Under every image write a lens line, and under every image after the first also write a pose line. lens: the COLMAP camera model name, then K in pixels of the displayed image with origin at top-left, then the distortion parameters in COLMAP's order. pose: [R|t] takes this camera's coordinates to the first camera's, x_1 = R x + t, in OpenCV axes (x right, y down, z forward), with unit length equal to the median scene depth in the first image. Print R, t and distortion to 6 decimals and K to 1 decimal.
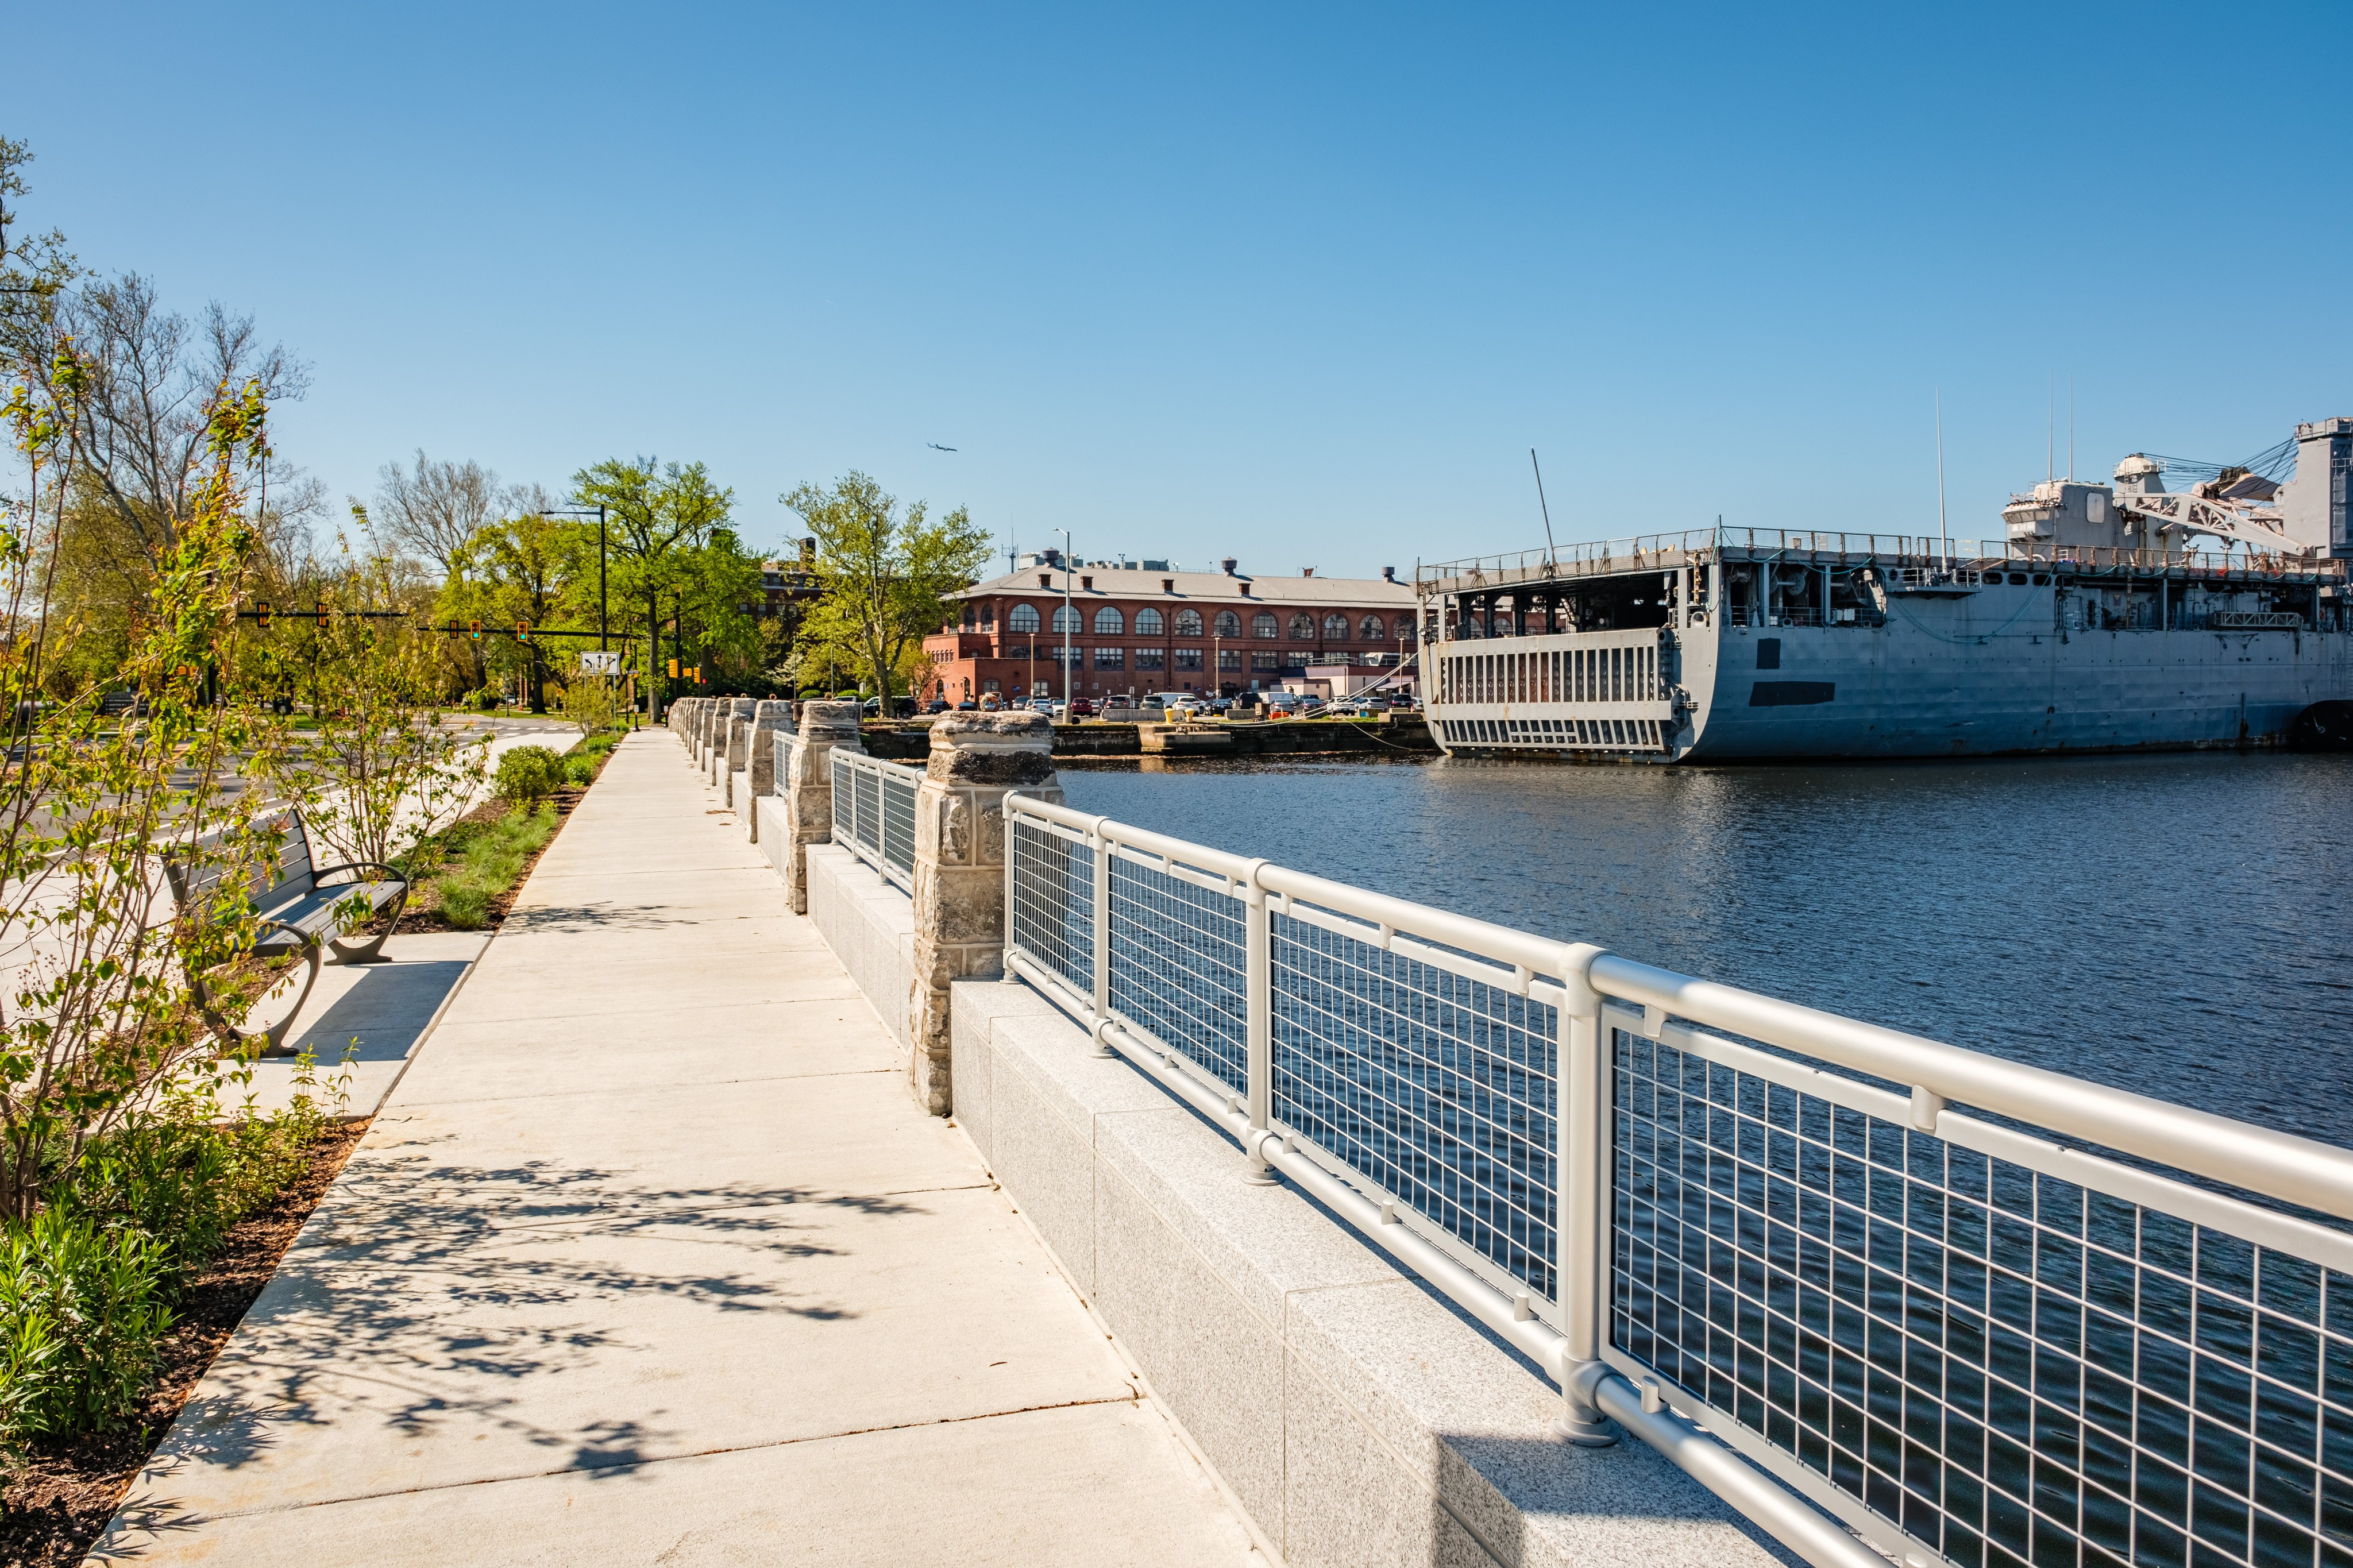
lens RADIAL K [[1632.1, 0, 1168.9], [0, 1632.1, 772.9], [0, 0, 1]] dist [-0.018361, 0.000713]
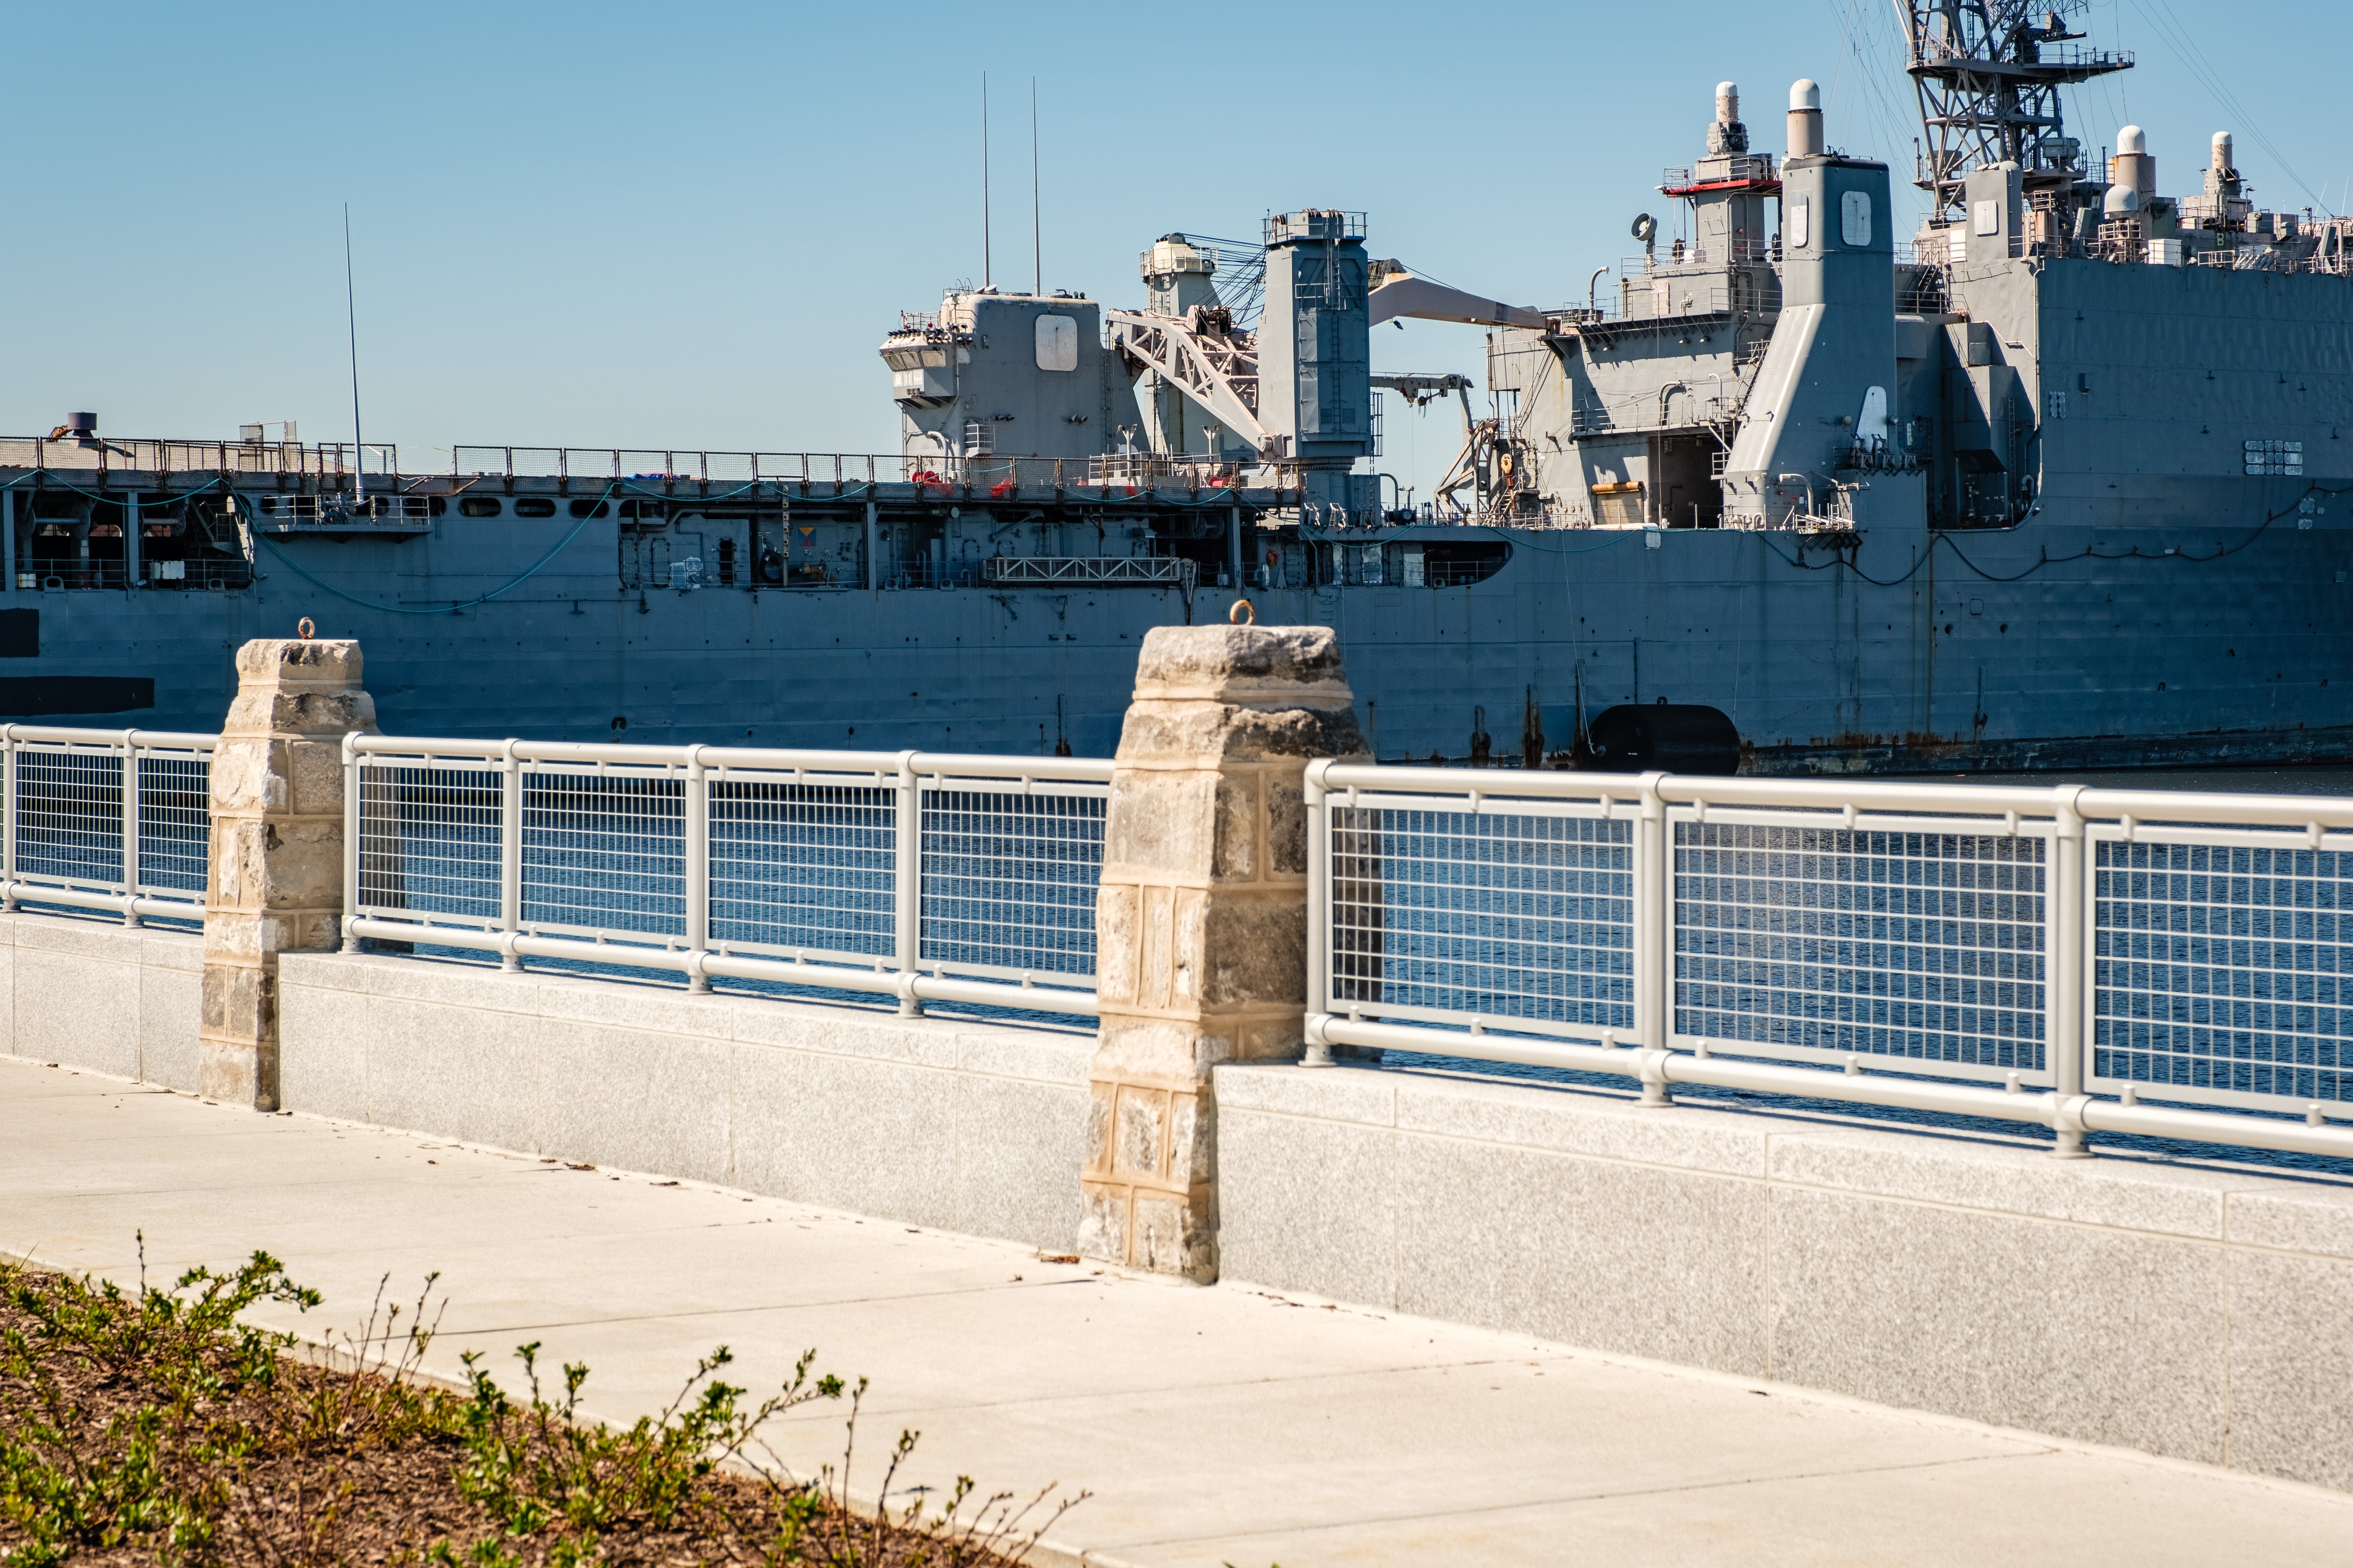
lens RADIAL K [[5534.4, 0, 1079.0], [0, 5534.4, 788.3], [0, 0, 1]] dist [0.218229, -2.510547]
pose [[0.978581, -0.003410, 0.205835, 0.283726], [0.009994, 0.999471, -0.030956, 0.050738], [-0.205620, 0.032350, 0.978097, -1.040213]]
